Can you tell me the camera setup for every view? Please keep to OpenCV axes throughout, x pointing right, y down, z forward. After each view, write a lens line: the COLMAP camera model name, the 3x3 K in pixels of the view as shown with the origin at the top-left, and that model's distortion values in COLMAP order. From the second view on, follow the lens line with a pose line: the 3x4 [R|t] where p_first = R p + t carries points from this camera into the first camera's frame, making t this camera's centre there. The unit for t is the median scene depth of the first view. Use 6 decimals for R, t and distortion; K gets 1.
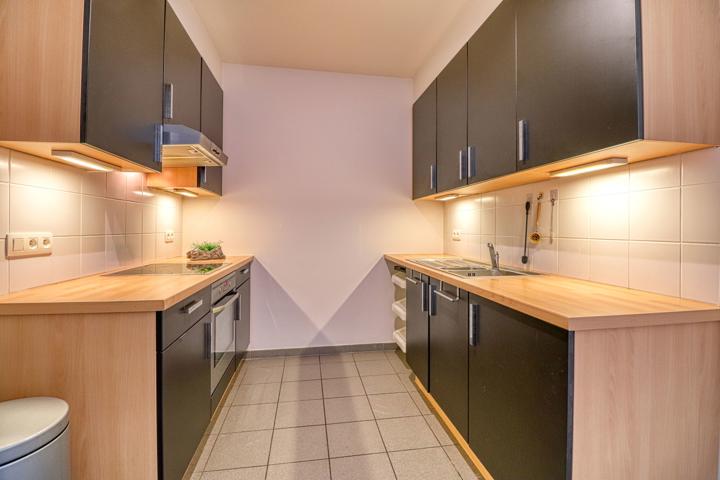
lens RADIAL K [[332.8, 0, 363.9], [0, 332.8, 227.7], [0, 0, 1]] dist [-0.000185, -0.012880]
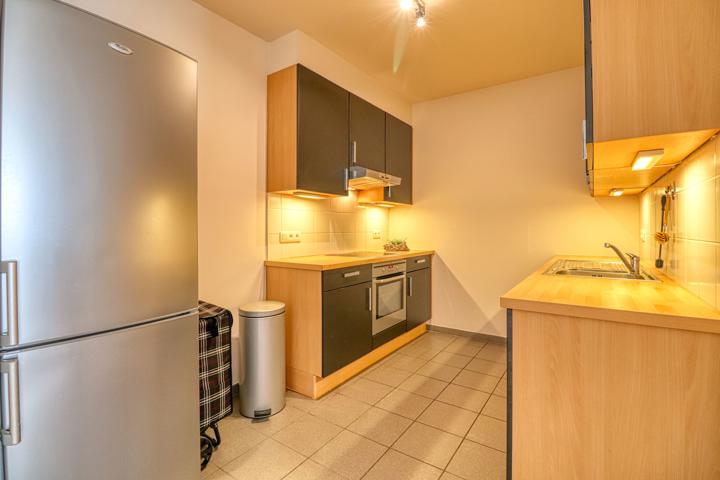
lens RADIAL K [[332.8, 0, 363.9], [0, 332.8, 227.7], [0, 0, 1]] dist [-0.000185, -0.012880]
pose [[0.714931, -0.007737, -0.699152, 0.583999], [0.006676, 0.999969, -0.004239, 0.002512], [0.699163, -0.001638, 0.714961, -0.147869]]
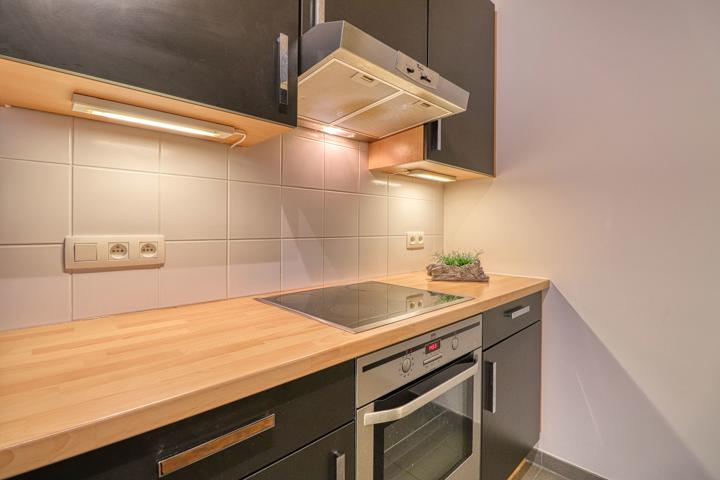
lens RADIAL K [[332.8, 0, 363.9], [0, 332.8, 227.7], [0, 0, 1]] dist [-0.000185, -0.012880]
pose [[0.564612, 0.000792, -0.825356, -0.090185], [-0.001263, 0.999999, 0.000096, -0.001291], [0.825355, 0.000988, 0.564613, 0.719780]]
